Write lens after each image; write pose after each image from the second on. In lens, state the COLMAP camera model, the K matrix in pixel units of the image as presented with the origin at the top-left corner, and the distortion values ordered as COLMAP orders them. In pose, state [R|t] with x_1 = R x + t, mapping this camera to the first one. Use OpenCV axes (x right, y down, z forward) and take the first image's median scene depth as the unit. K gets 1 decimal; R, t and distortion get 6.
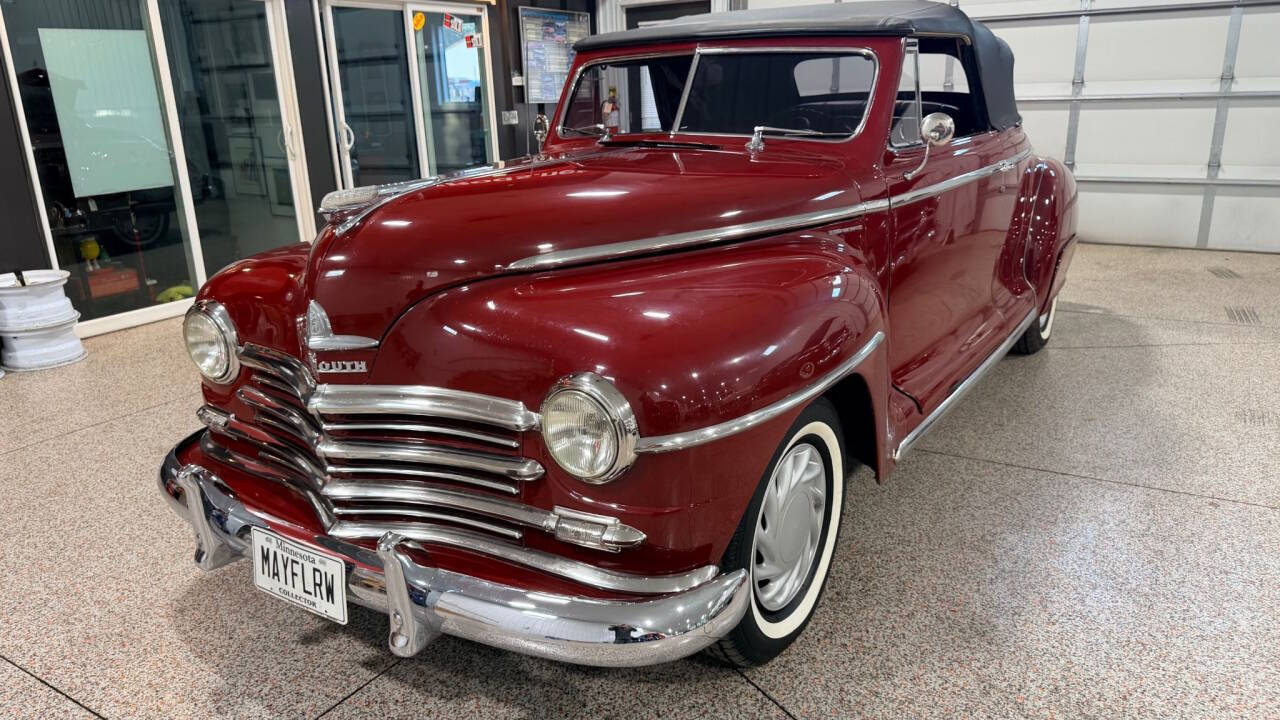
lens RADIAL K [[896.9, 0, 641.4], [0, 896.9, 339.2], [0, 0, 1]] dist [0.093727, -0.359857]
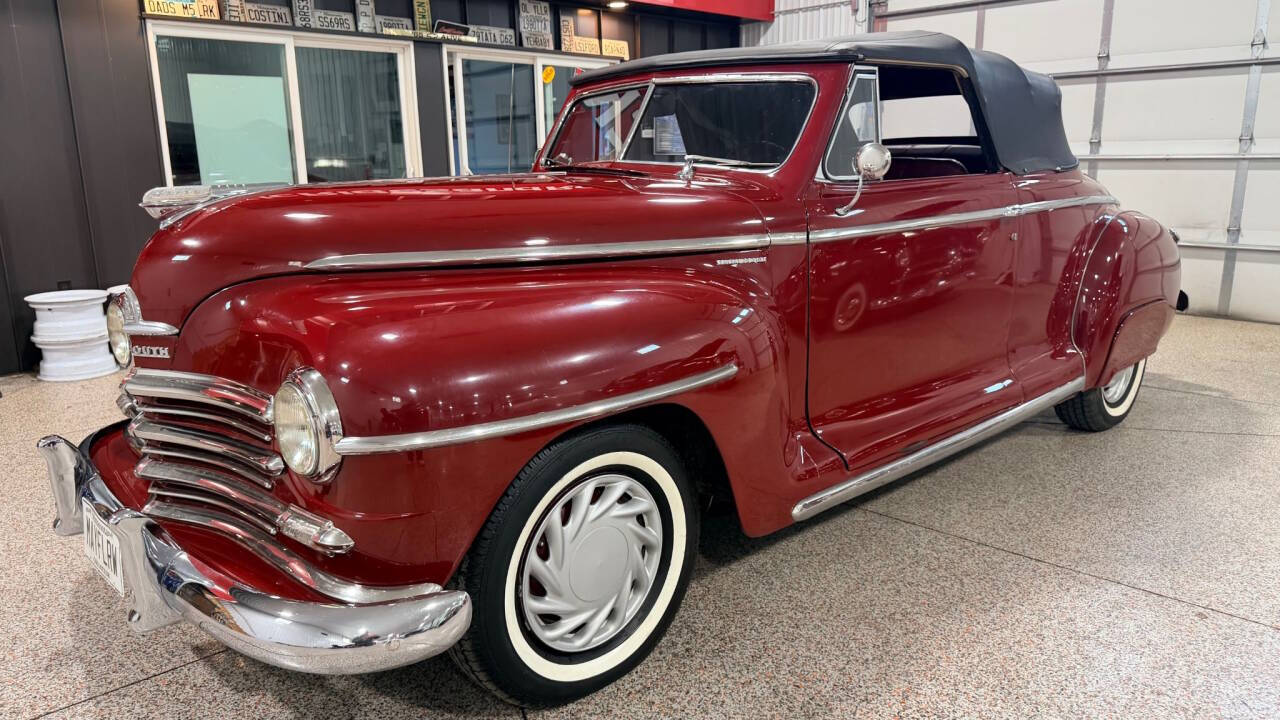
lens RADIAL K [[889.7, 0, 638.7], [0, 889.7, 341.1], [0, 0, 1]] dist [0.006853, -0.037124]
pose [[0.971774, 0.066926, -0.226220, 0.278994], [-0.081055, 0.995260, -0.053745, 0.016816], [0.221551, 0.070564, 0.972592, 0.067185]]
